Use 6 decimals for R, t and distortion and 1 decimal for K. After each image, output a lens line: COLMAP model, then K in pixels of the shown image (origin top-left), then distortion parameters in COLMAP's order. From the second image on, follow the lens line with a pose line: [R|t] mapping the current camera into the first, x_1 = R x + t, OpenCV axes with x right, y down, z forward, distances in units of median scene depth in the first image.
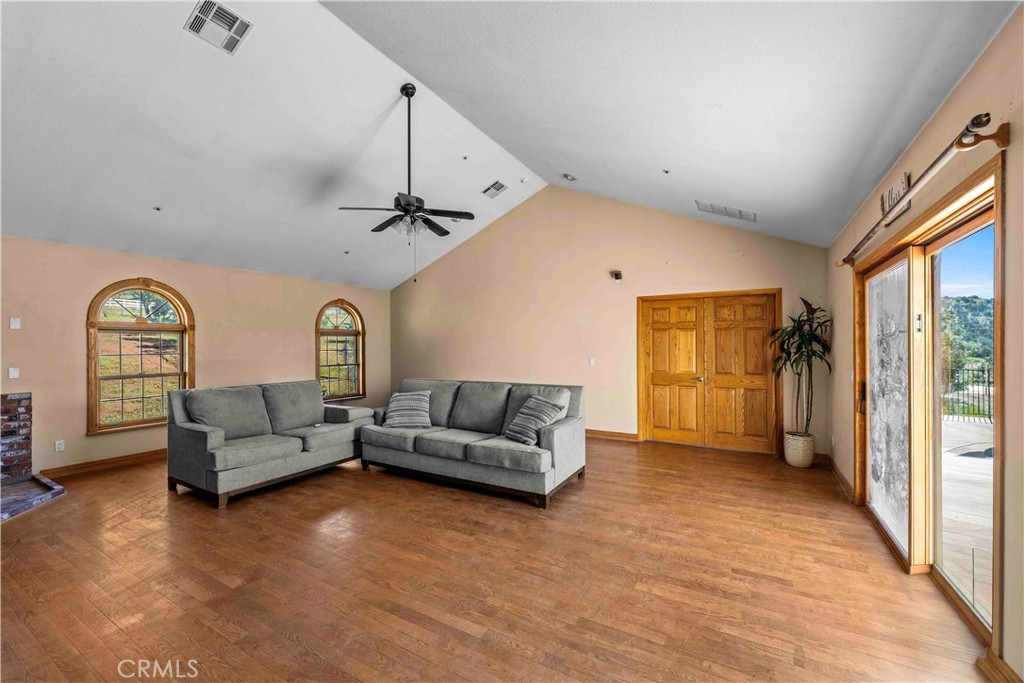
lens RADIAL K [[413.5, 0, 511.8], [0, 413.5, 344.6], [0, 0, 1]] dist [-0.000655, -0.000874]
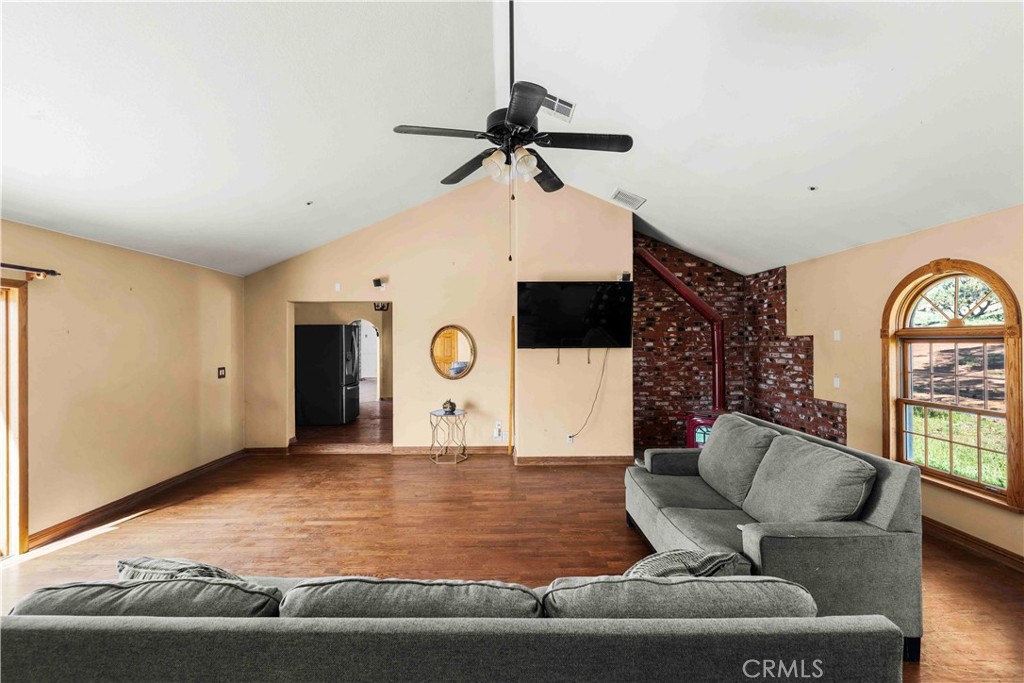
lens RADIAL K [[413.5, 0, 506.8], [0, 413.5, 339.6], [0, 0, 1]] dist [-0.000655, -0.000874]
pose [[-0.855597, 0.007433, -0.517590, 0.075196], [0.009236, 0.999957, -0.000906, -0.069457], [0.517561, -0.005556, -0.855629, 2.168309]]
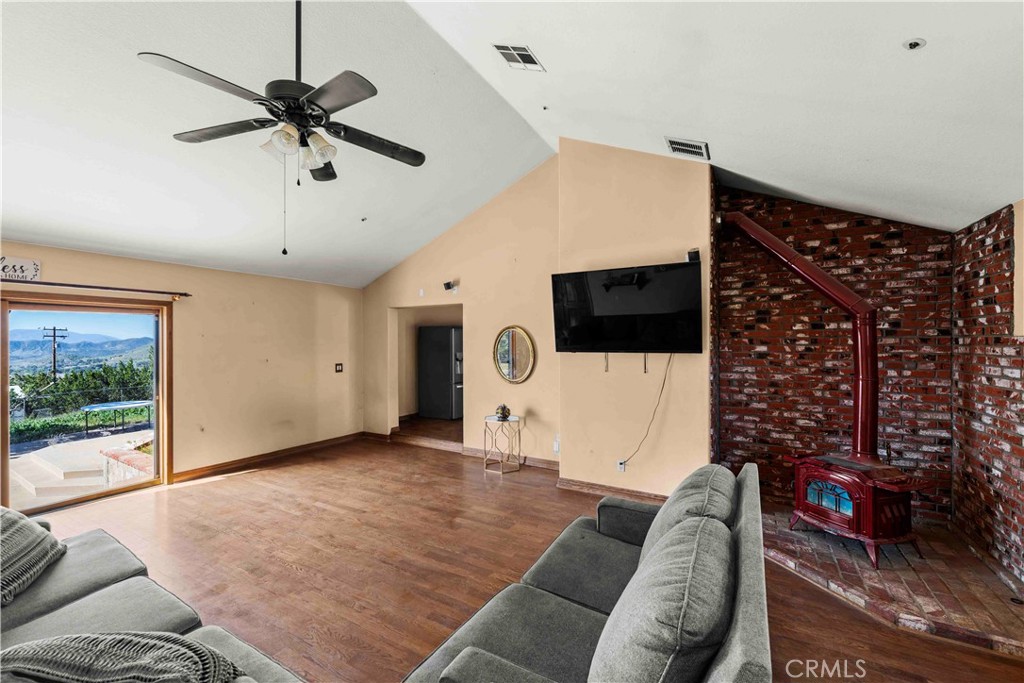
lens RADIAL K [[413.5, 0, 507.0], [0, 413.5, 342.0], [0, 0, 1]] dist [-0.000655, -0.000874]
pose [[-0.999966, 0.006159, -0.005412, -0.734106], [0.006169, 0.999979, -0.001733, -0.067730], [0.005401, -0.001766, -0.999984, 2.206162]]
